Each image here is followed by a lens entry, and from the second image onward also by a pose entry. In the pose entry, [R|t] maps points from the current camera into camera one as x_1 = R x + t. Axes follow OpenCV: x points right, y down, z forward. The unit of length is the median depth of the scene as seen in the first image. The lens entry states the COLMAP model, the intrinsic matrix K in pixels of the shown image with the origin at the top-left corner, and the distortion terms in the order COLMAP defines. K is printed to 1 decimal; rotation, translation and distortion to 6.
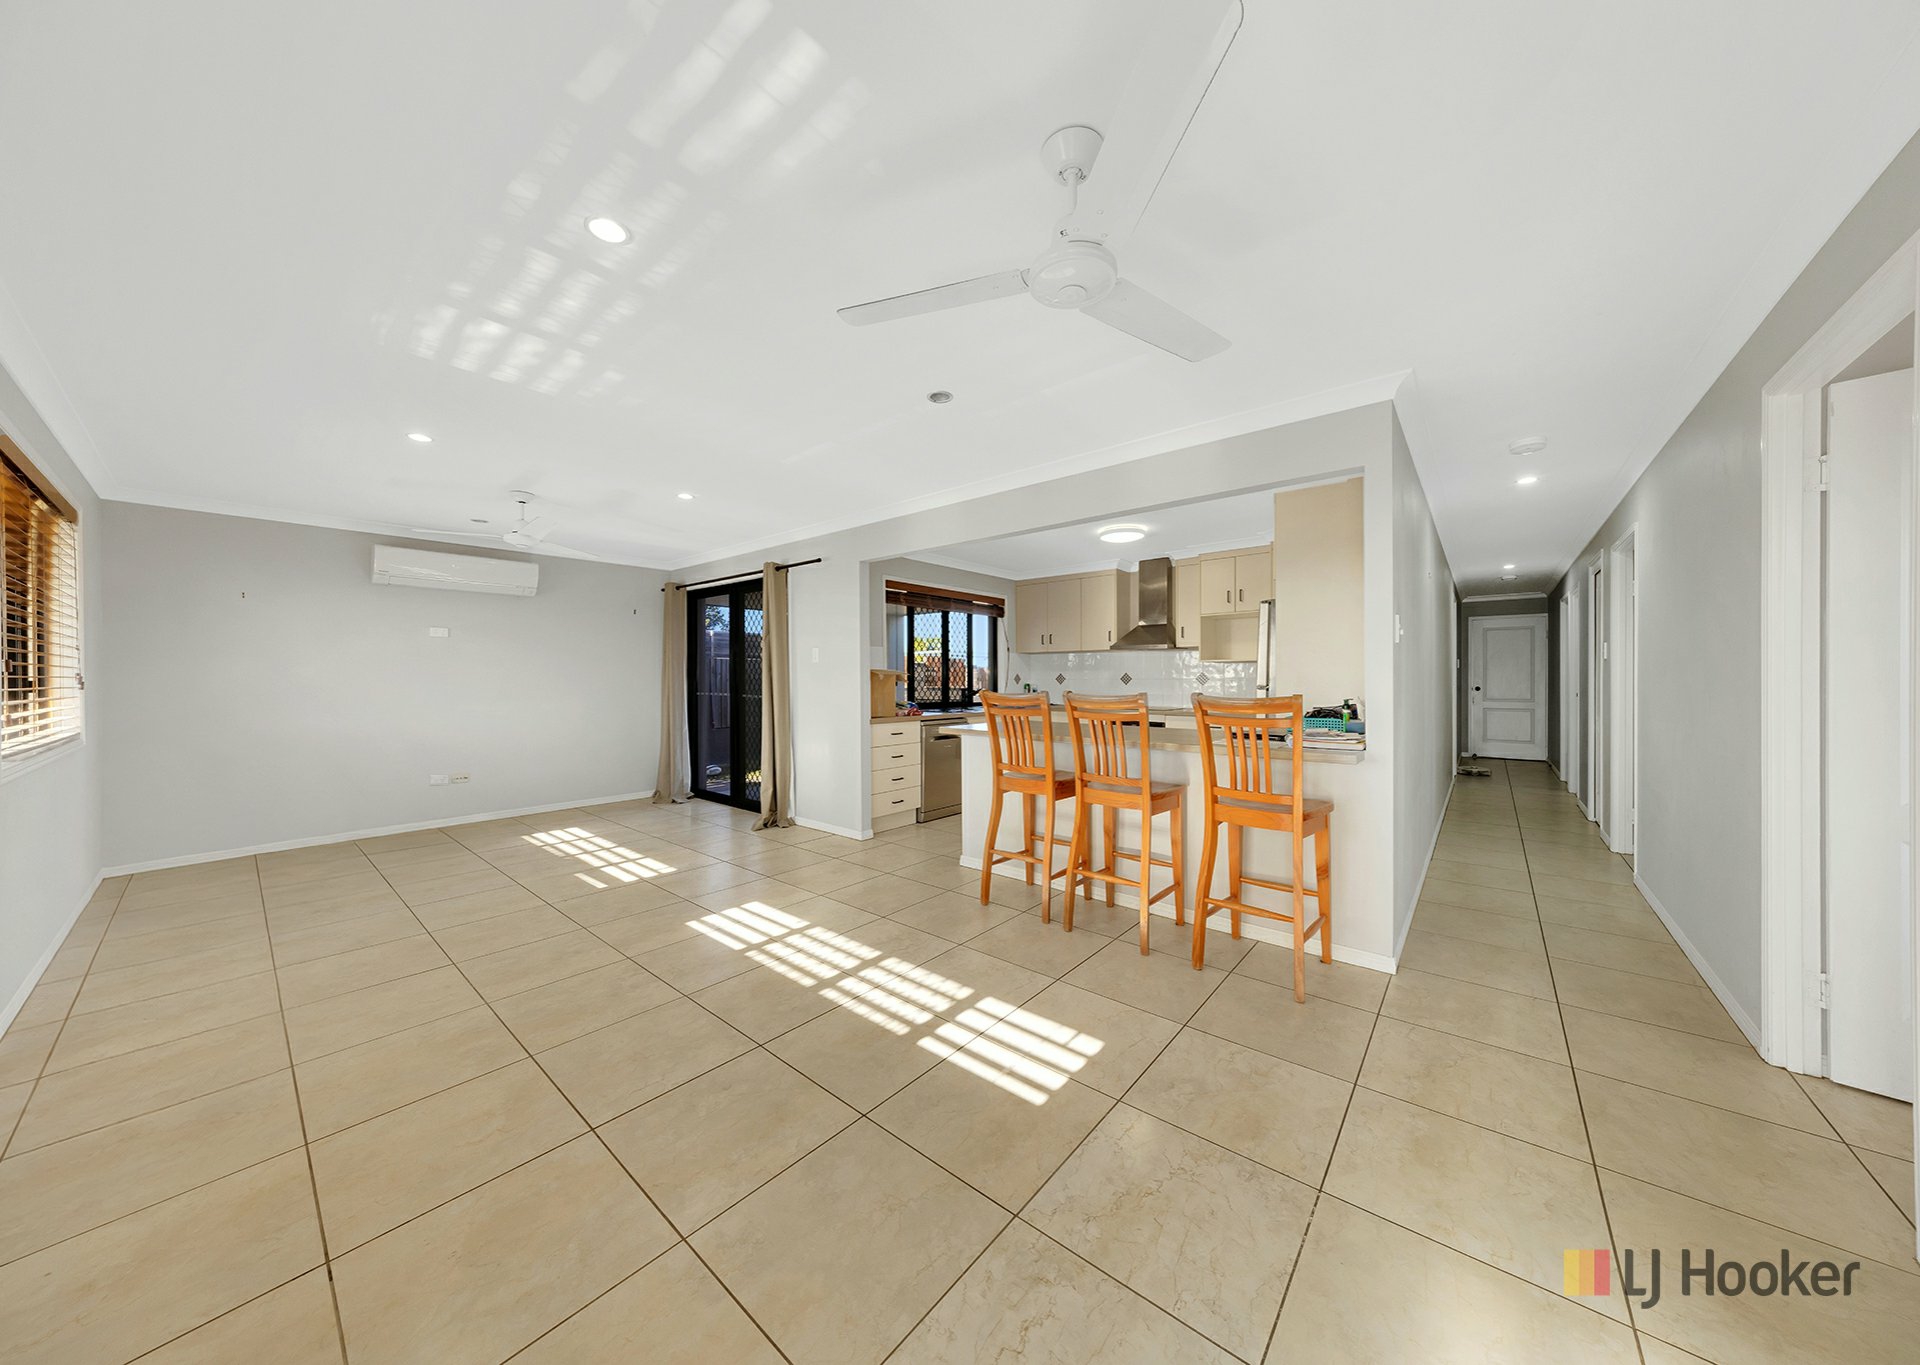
lens RADIAL K [[626.4, 0, 972.9], [0, 626.4, 681.6], [0, 0, 1]] dist [-0.000032, 0.000010]
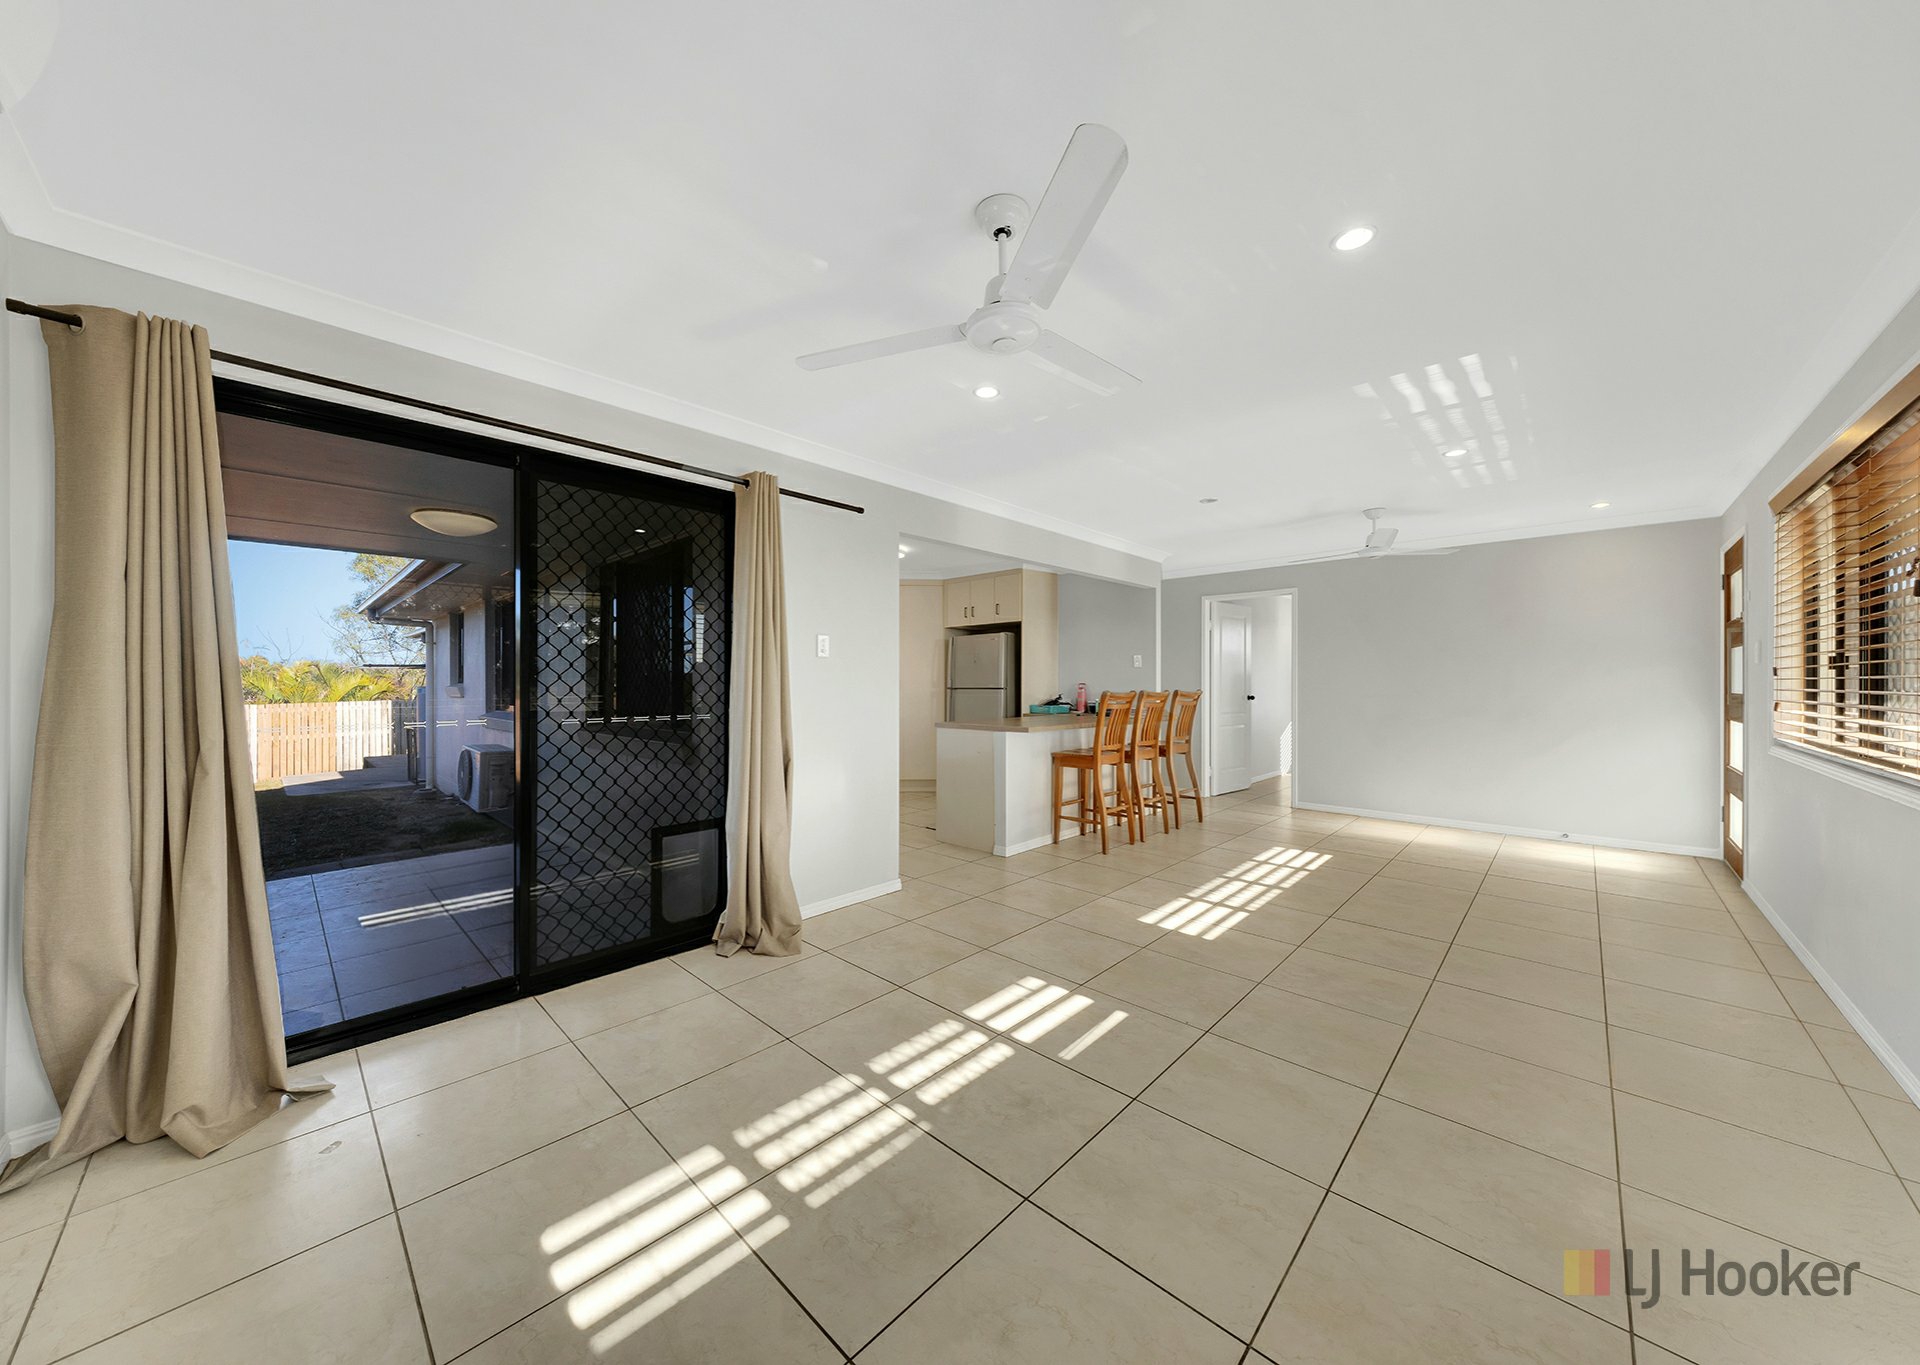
lens RADIAL K [[626.4, 0, 972.9], [0, 626.4, 681.6], [0, 0, 1]] dist [-0.000032, 0.000010]
pose [[0.079534, 0.005362, 0.996818, -1.186321], [0.000954, 0.999985, -0.005455, -0.001136], [-0.996832, 0.001384, 0.079528, 1.060076]]
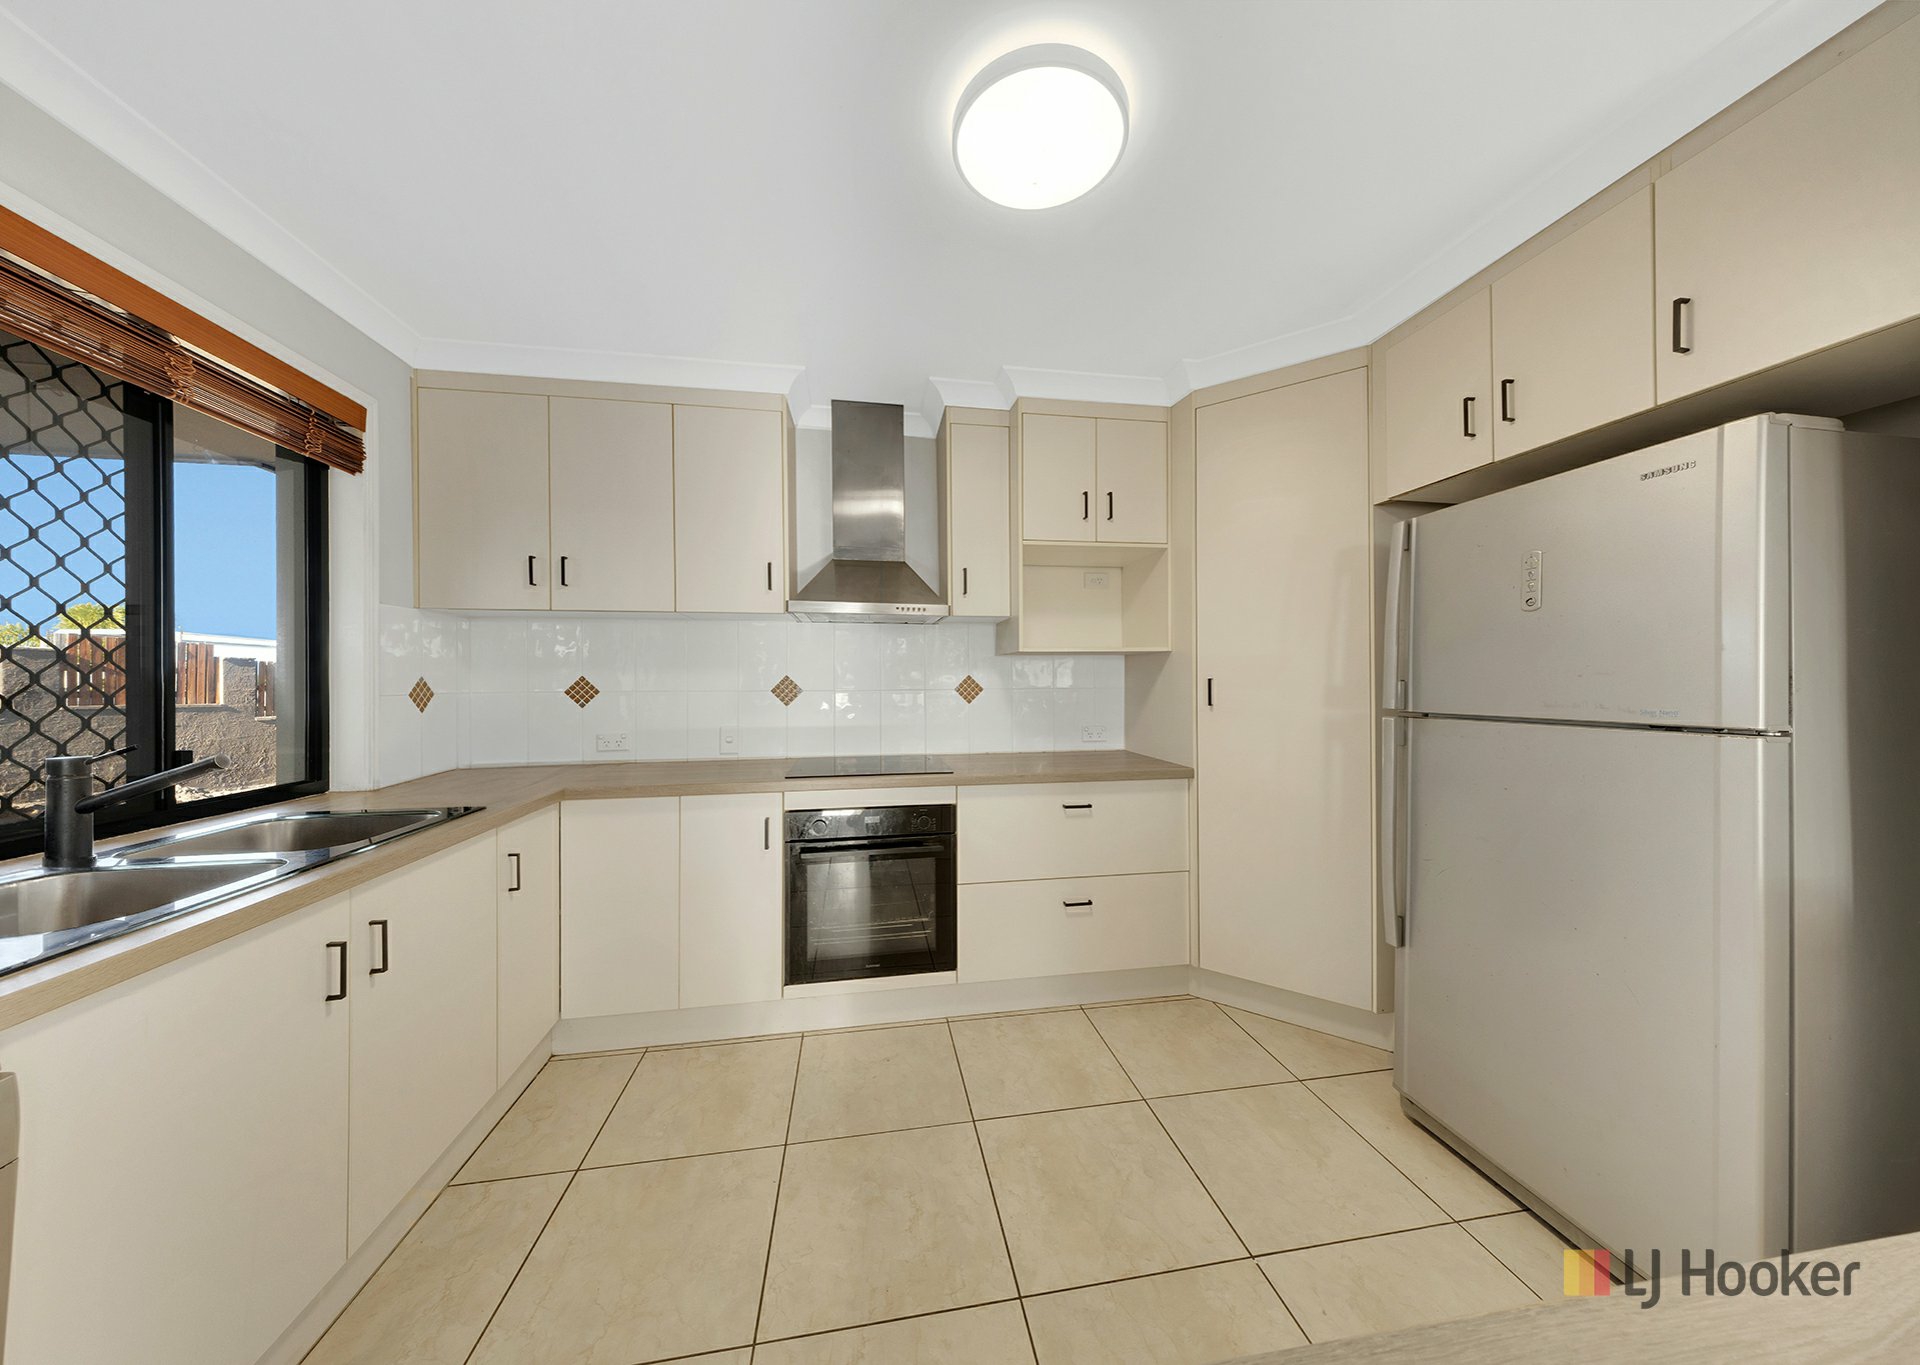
lens RADIAL K [[626.4, 0, 972.9], [0, 626.4, 681.6], [0, 0, 1]] dist [-0.000032, 0.000010]
pose [[0.651756, 0.002207, 0.758426, 0.031469], [0.006214, 0.999947, -0.008250, -0.012865], [-0.758404, 0.010090, 0.651707, 1.204006]]
